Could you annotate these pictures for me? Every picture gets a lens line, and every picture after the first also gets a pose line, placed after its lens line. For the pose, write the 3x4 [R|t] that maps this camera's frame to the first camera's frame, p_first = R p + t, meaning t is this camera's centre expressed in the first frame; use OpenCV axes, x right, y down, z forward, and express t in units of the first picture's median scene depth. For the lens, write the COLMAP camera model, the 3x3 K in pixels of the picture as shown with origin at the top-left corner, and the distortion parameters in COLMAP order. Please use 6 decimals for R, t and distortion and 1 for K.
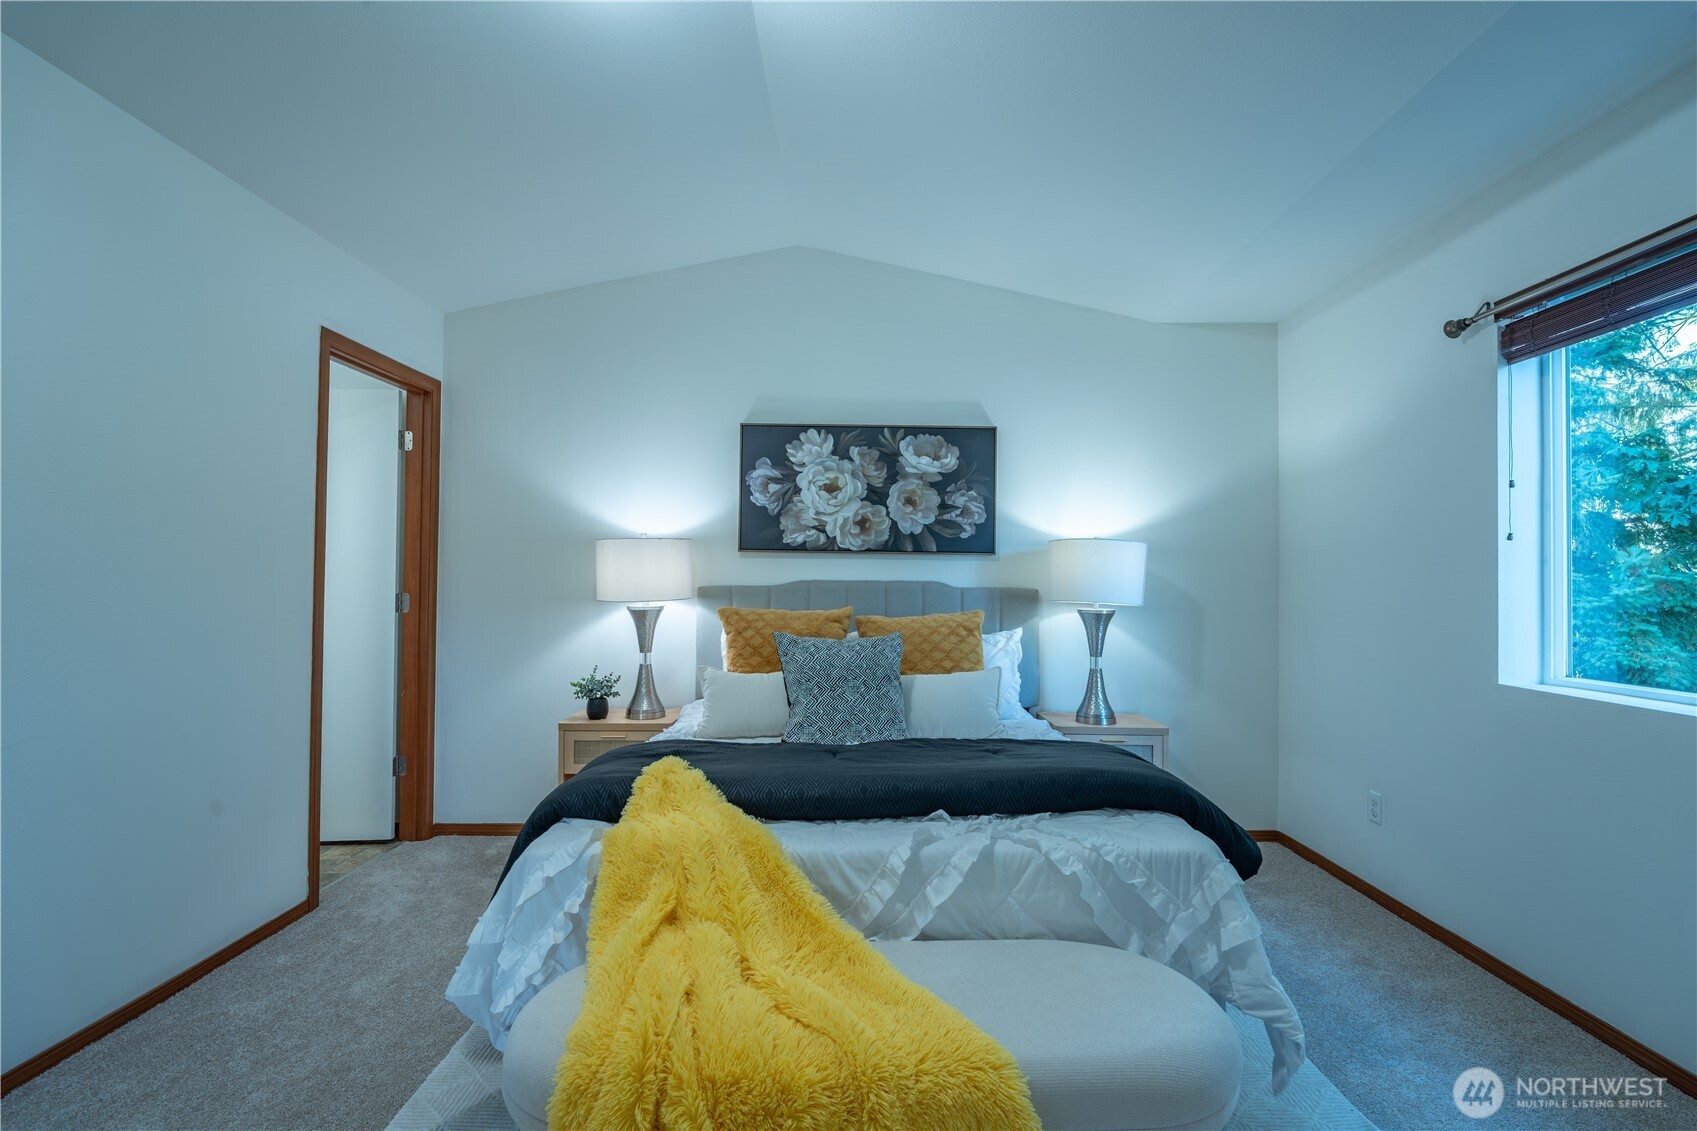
lens RADIAL K [[803.5, 0, 862.1], [0, 803.5, 576.3], [0, 0, 1]] dist [-0.002317, -0.000709]
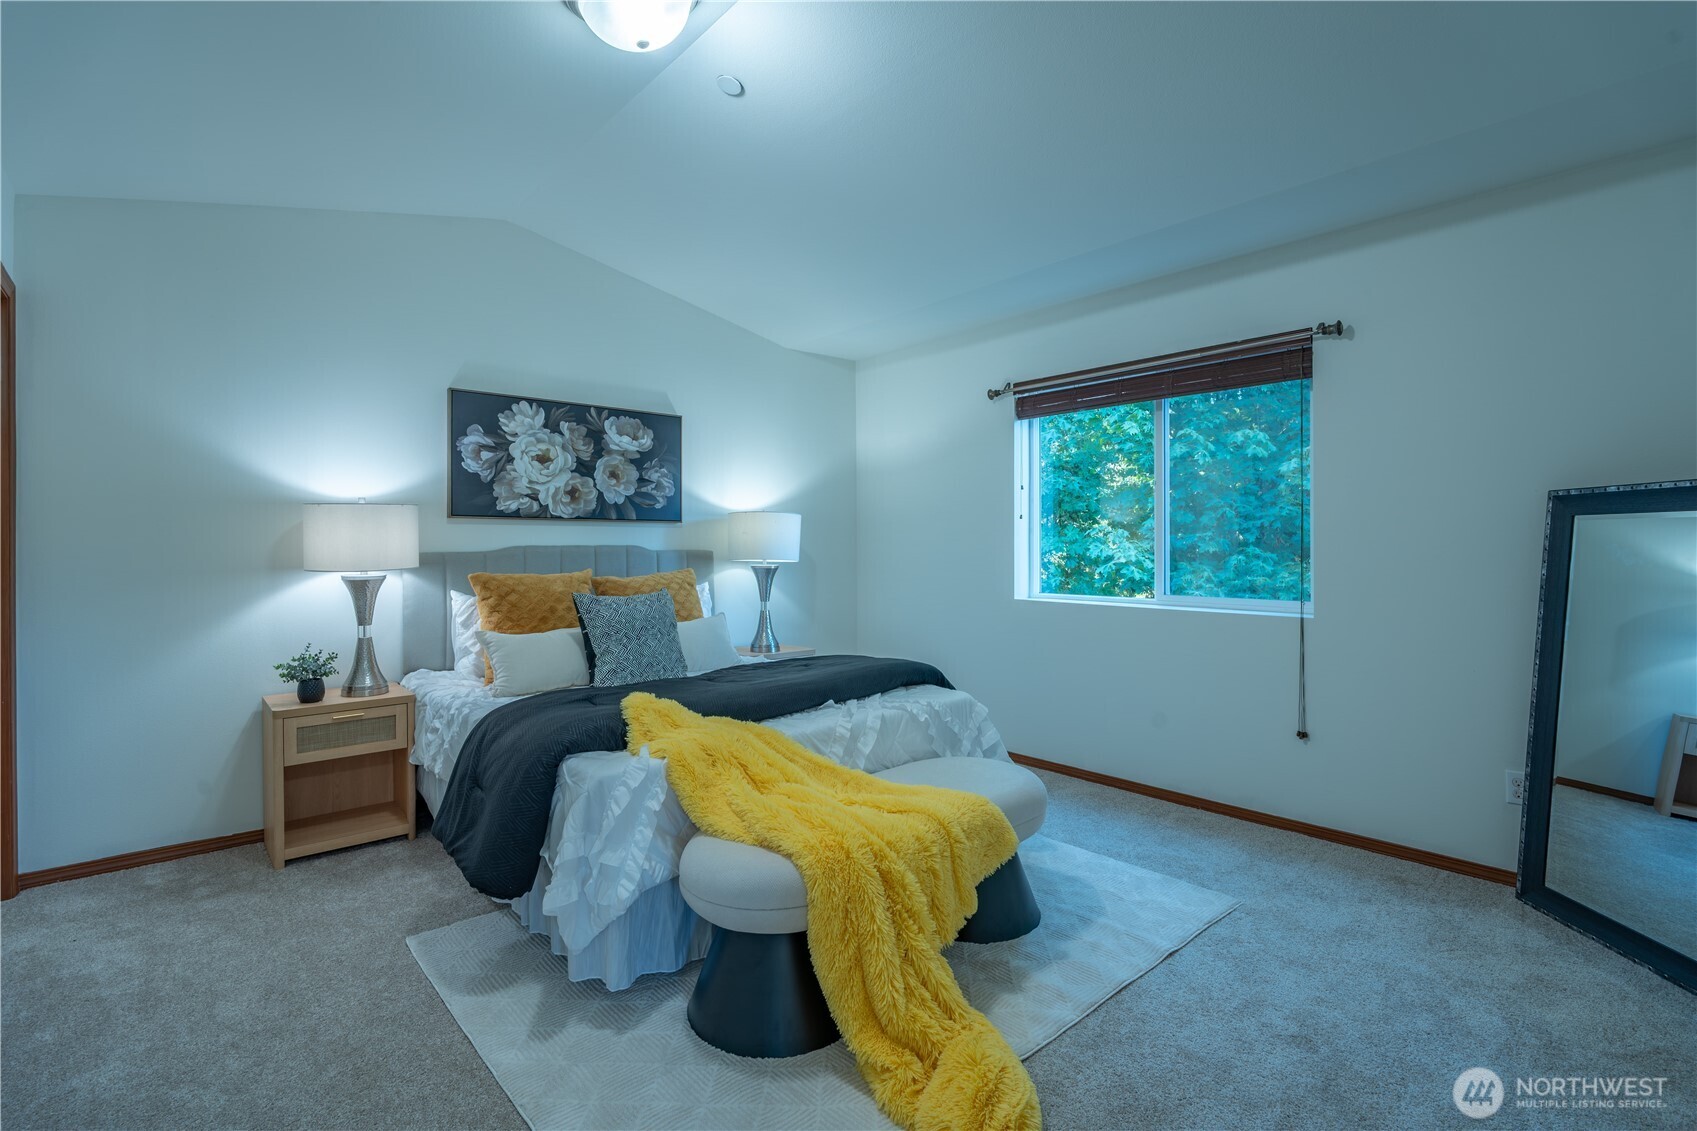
lens RADIAL K [[785.0, 0, 849.9], [0, 785.0, 565.5], [0, 0, 1]] dist [-0.001803, -0.002033]
pose [[0.758434, -0.028359, 0.651133, -0.411477], [0.004974, 0.999276, 0.037728, -0.005839], [-0.651731, -0.025375, 0.758025, -0.057154]]
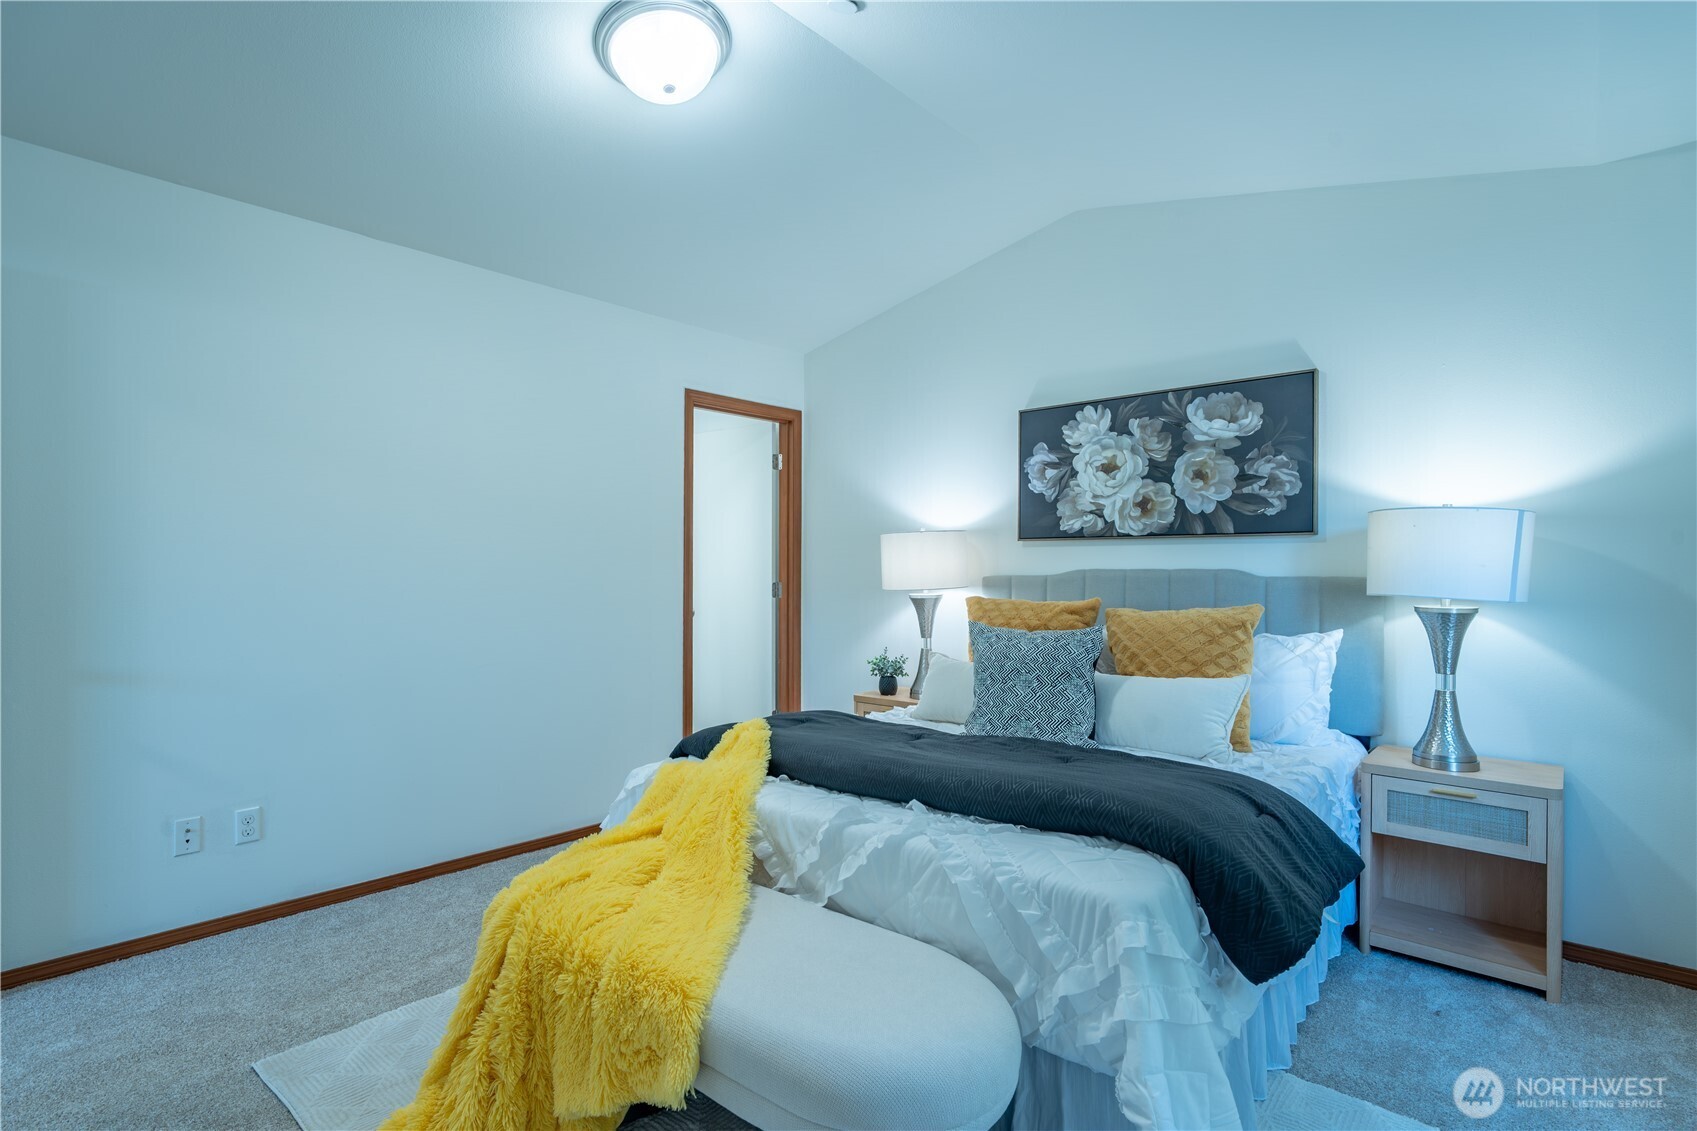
lens RADIAL K [[819.9, 0, 814.6], [0, 819.9, 586.1], [0, 0, 1]] dist [-0.015133, -0.000573]
pose [[0.727320, 0.004755, -0.686282, 0.355325], [0.009512, 0.999810, 0.017008, 0.005021], [0.686232, -0.018898, 0.727137, 0.095393]]
